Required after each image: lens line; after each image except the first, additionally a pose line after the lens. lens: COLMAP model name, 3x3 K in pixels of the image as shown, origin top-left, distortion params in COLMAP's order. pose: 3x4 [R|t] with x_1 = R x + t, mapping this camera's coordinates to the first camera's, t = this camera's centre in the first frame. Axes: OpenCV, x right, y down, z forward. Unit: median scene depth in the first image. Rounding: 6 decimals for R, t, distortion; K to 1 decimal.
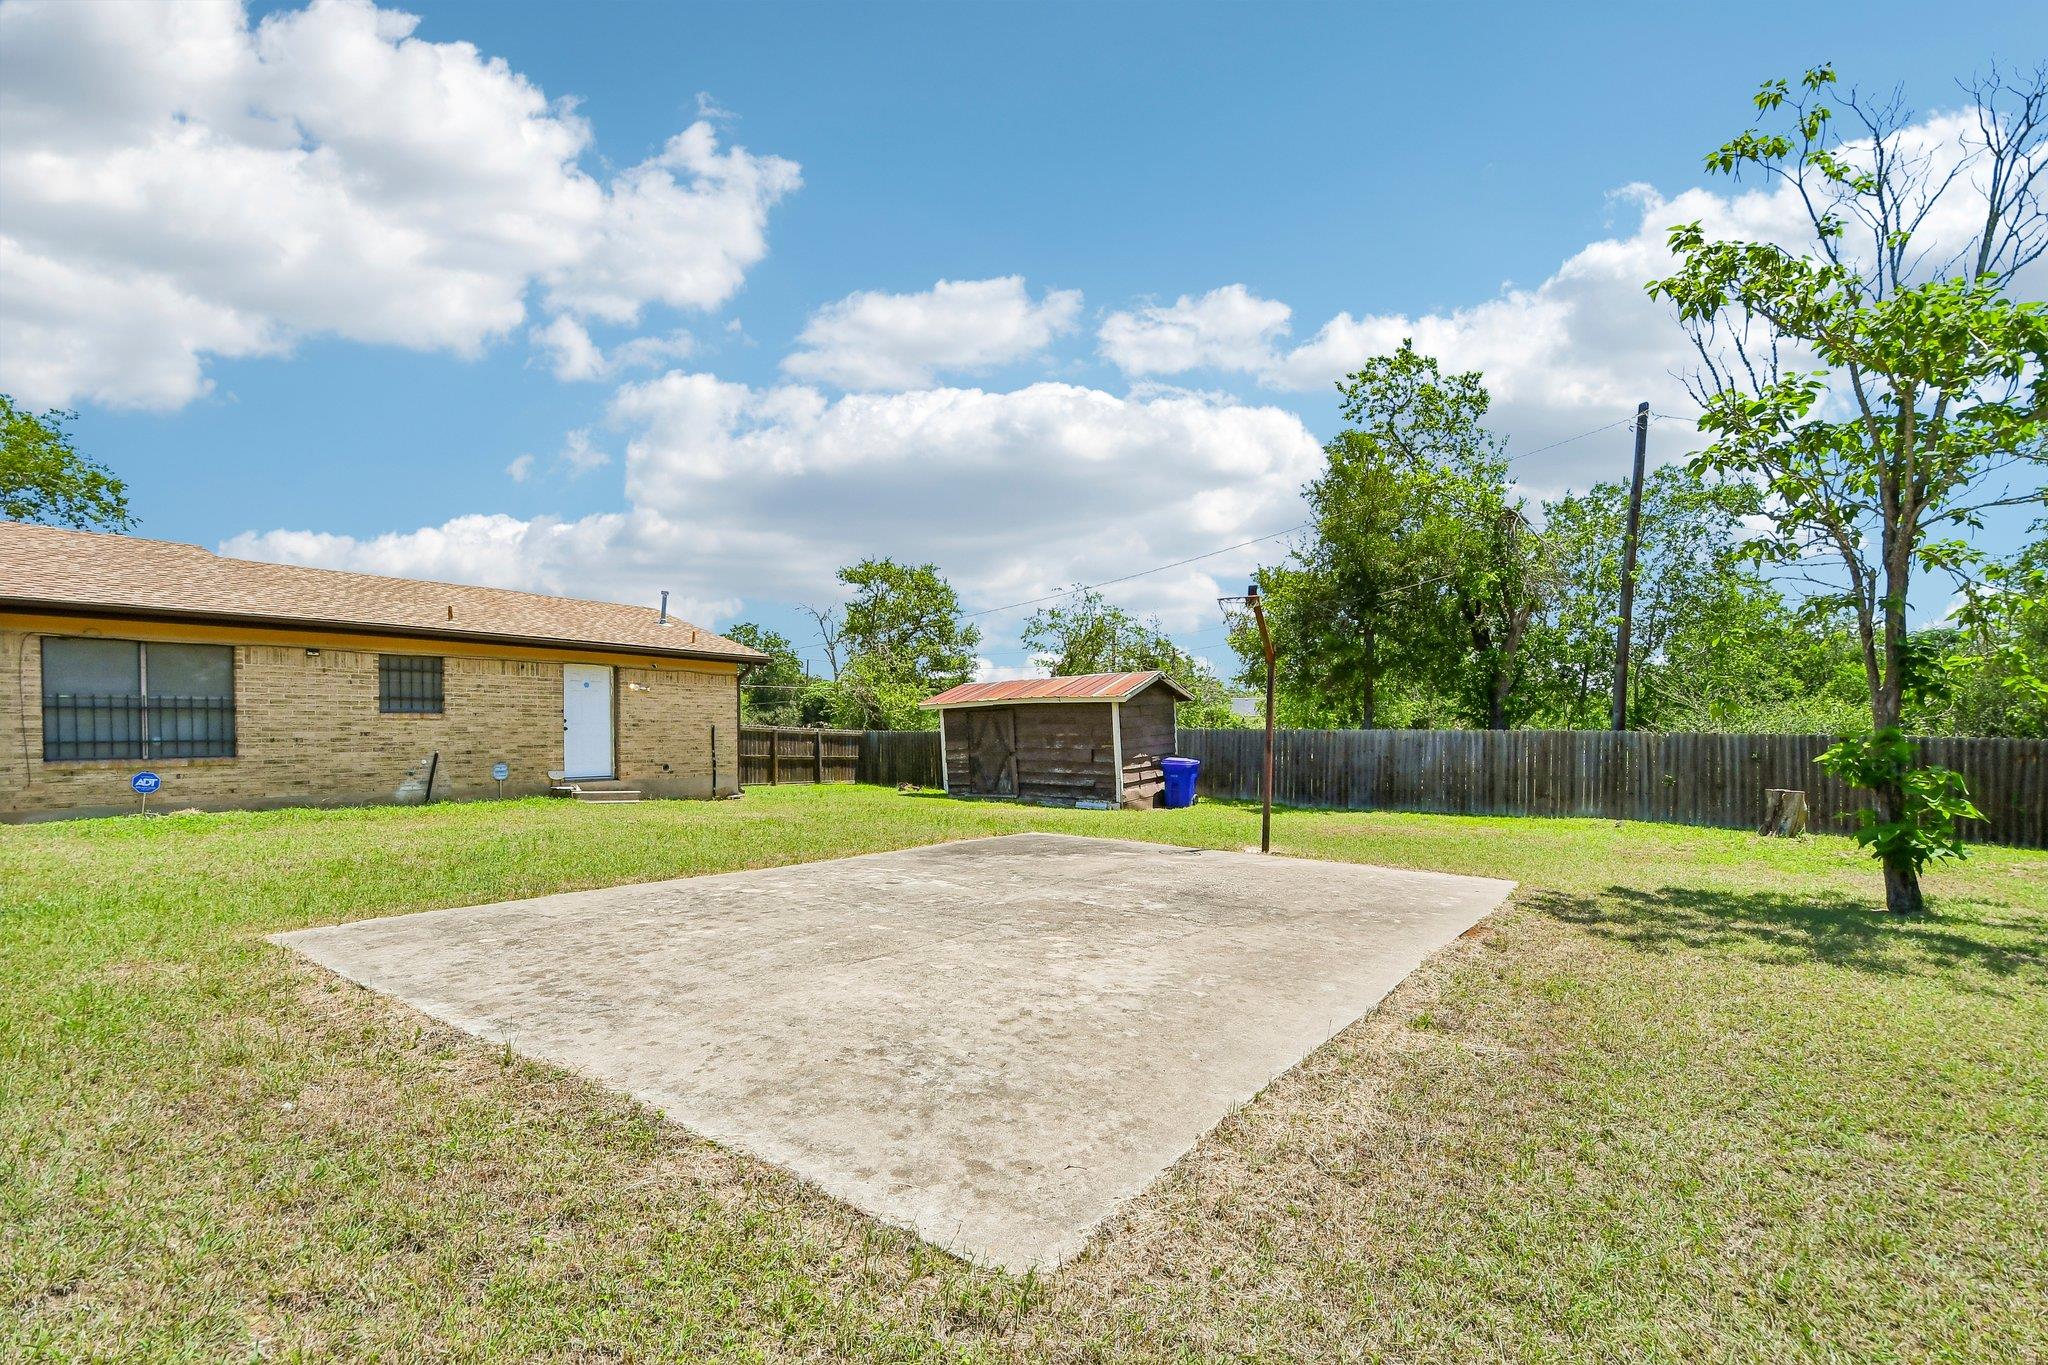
lens RADIAL K [[899.1, 0, 1020.7], [0, 899.1, 746.7], [0, 0, 1]] dist [-0.001134, -0.002484]
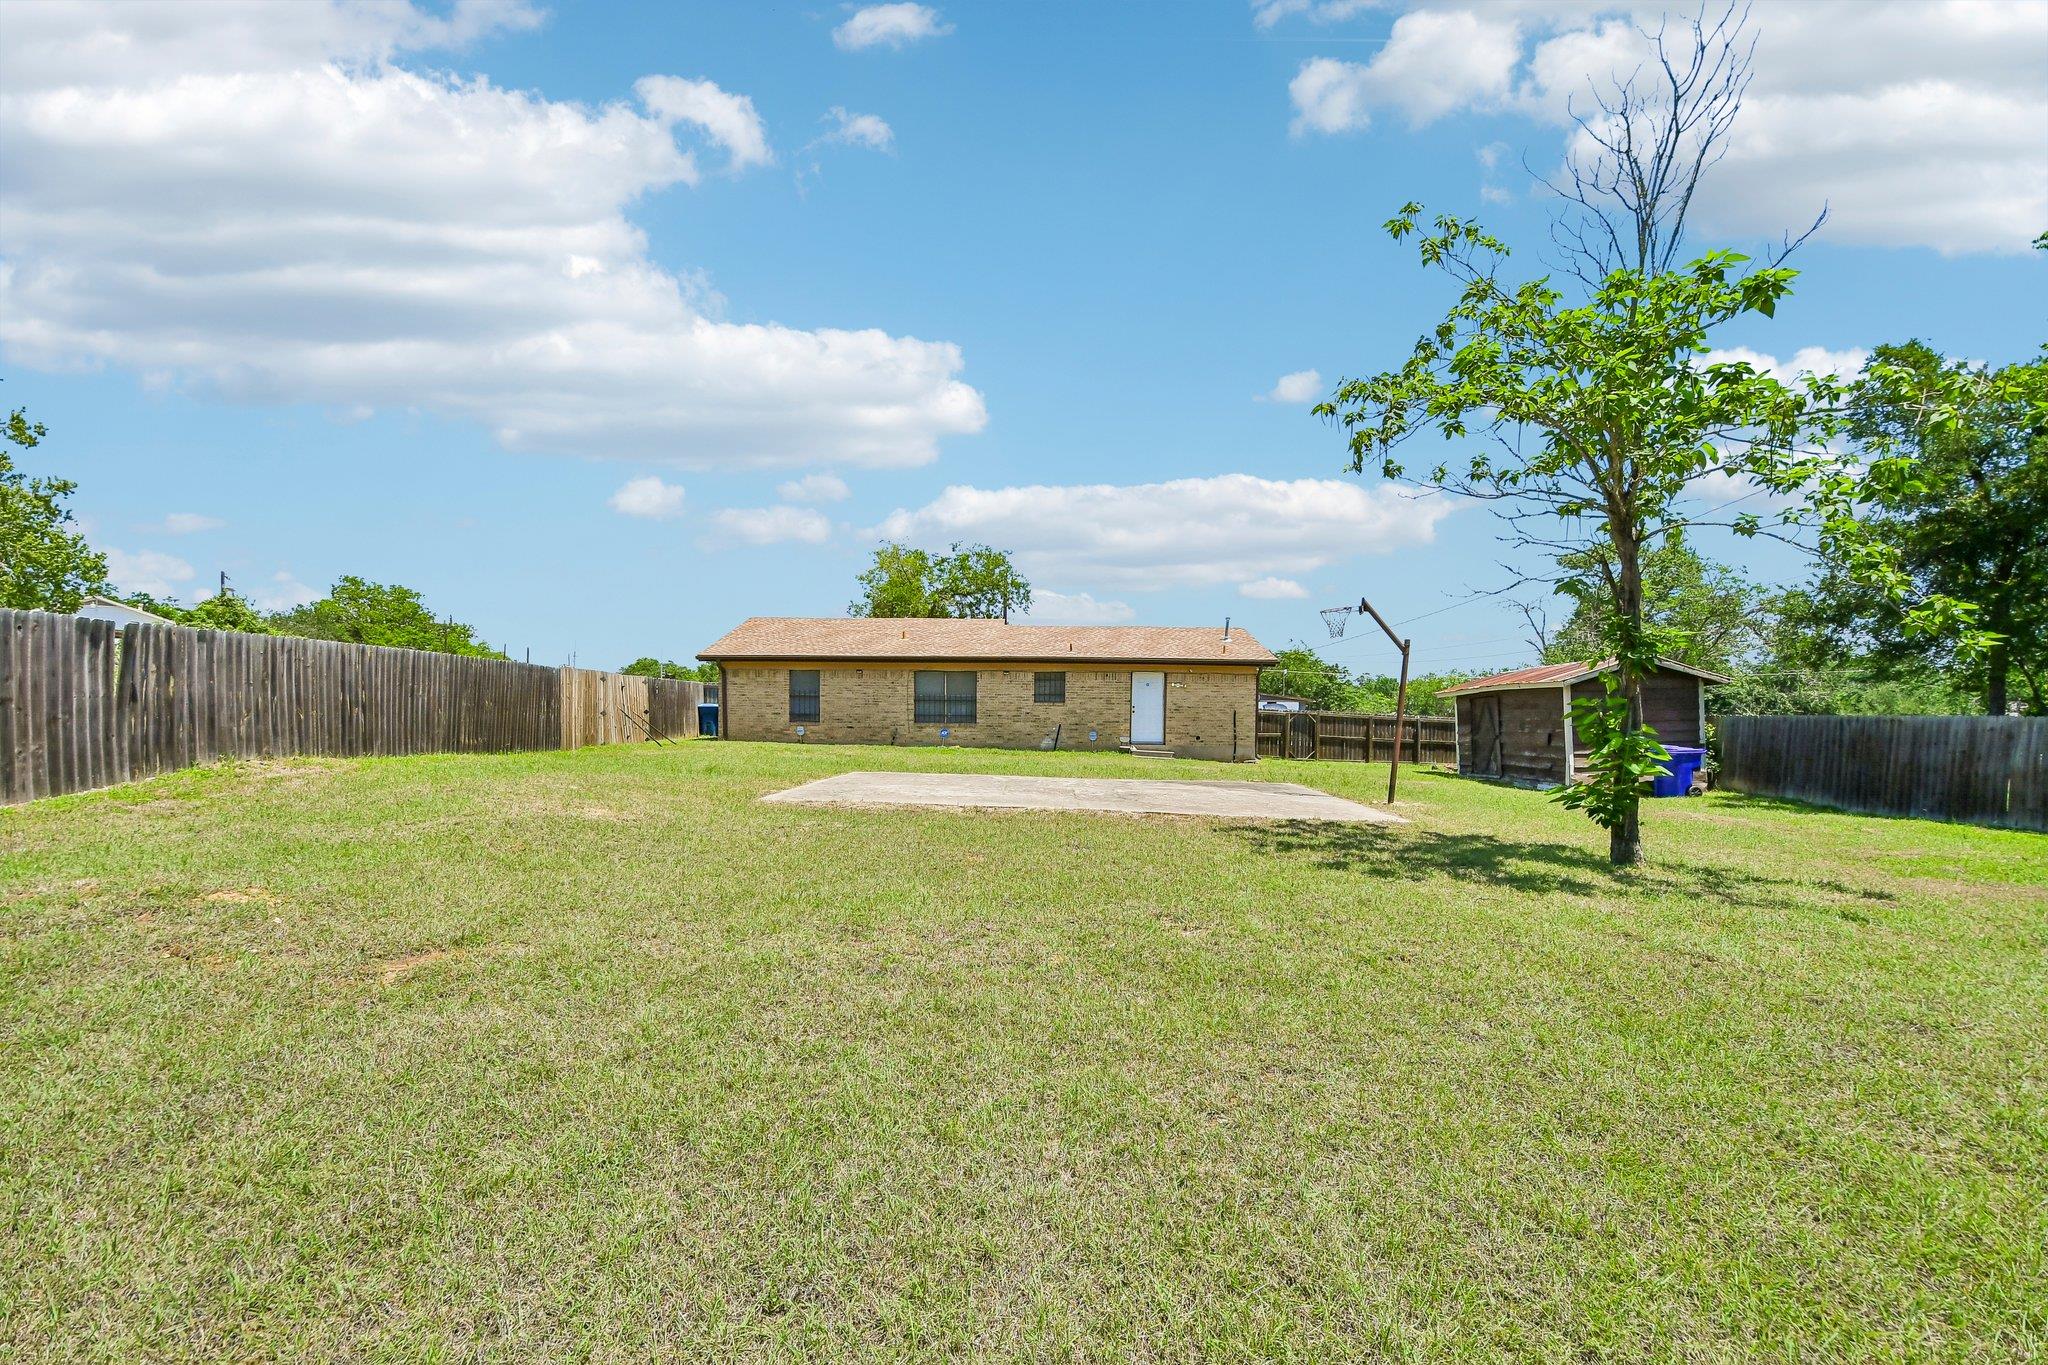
lens RADIAL K [[895.6, 0, 1024.0], [0, 895.6, 744.0], [0, 0, 1]] dist [0.002297, 0.000050]
pose [[0.576644, 0.028855, -0.816486, 0.803104], [-0.027482, 0.999496, 0.015913, 0.020729], [0.816533, 0.013263, 0.577146, -0.120481]]
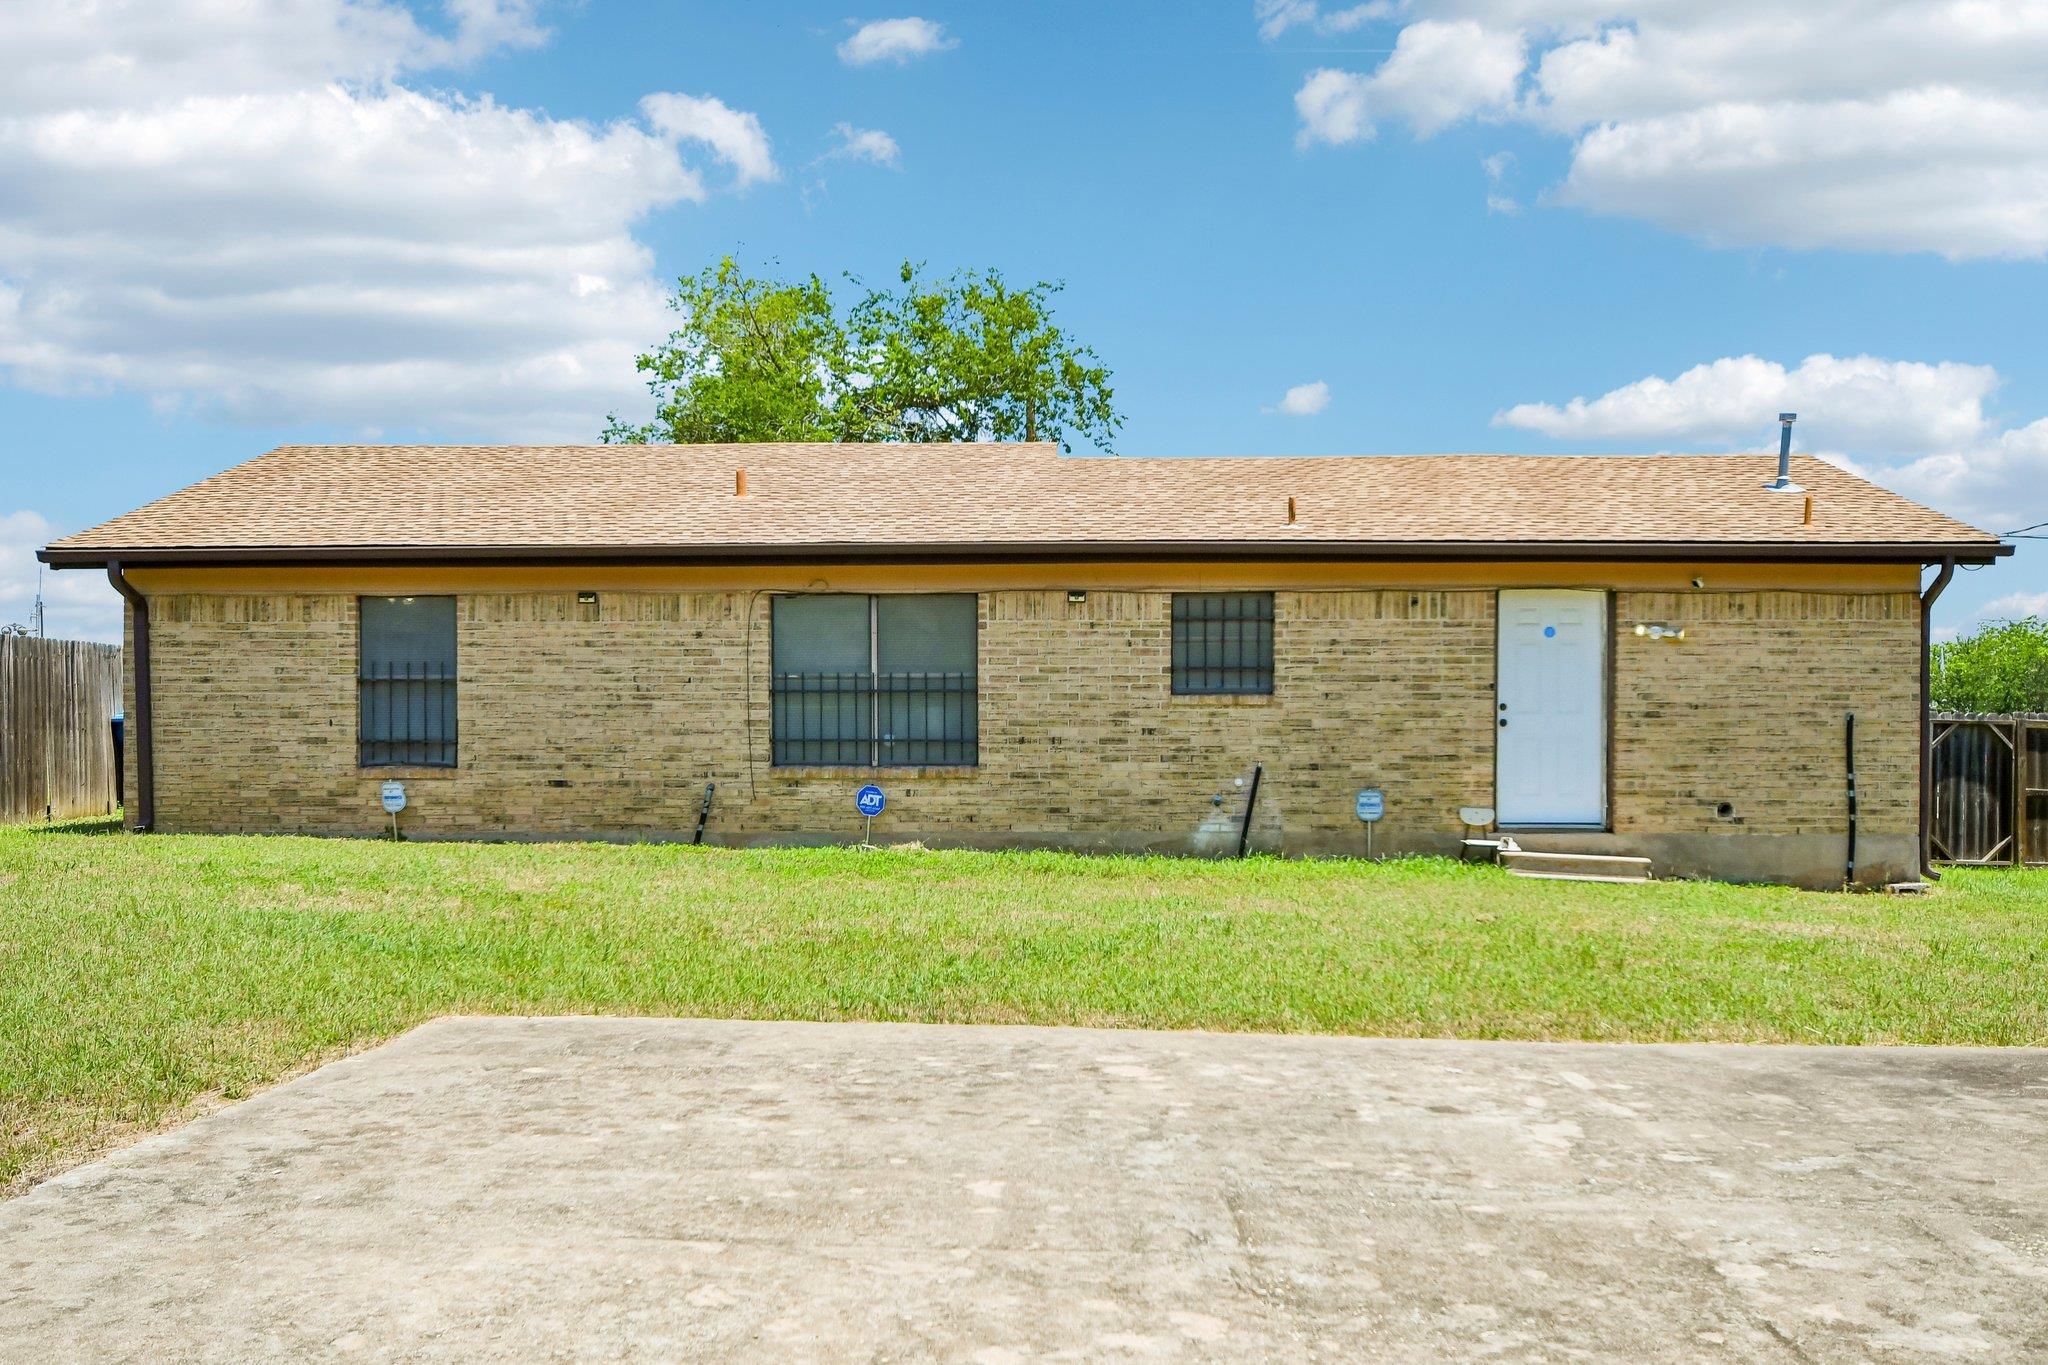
lens RADIAL K [[1896.3, 0, 1024.4], [0, 1896.3, 724.9], [0, 0, 1]] dist [-0.003486, -0.008668]
pose [[0.563823, -0.004472, -0.825883, 0.225239], [-0.018468, 0.999667, -0.018022, 0.005096], [0.825689, 0.025414, 0.563553, 0.224898]]
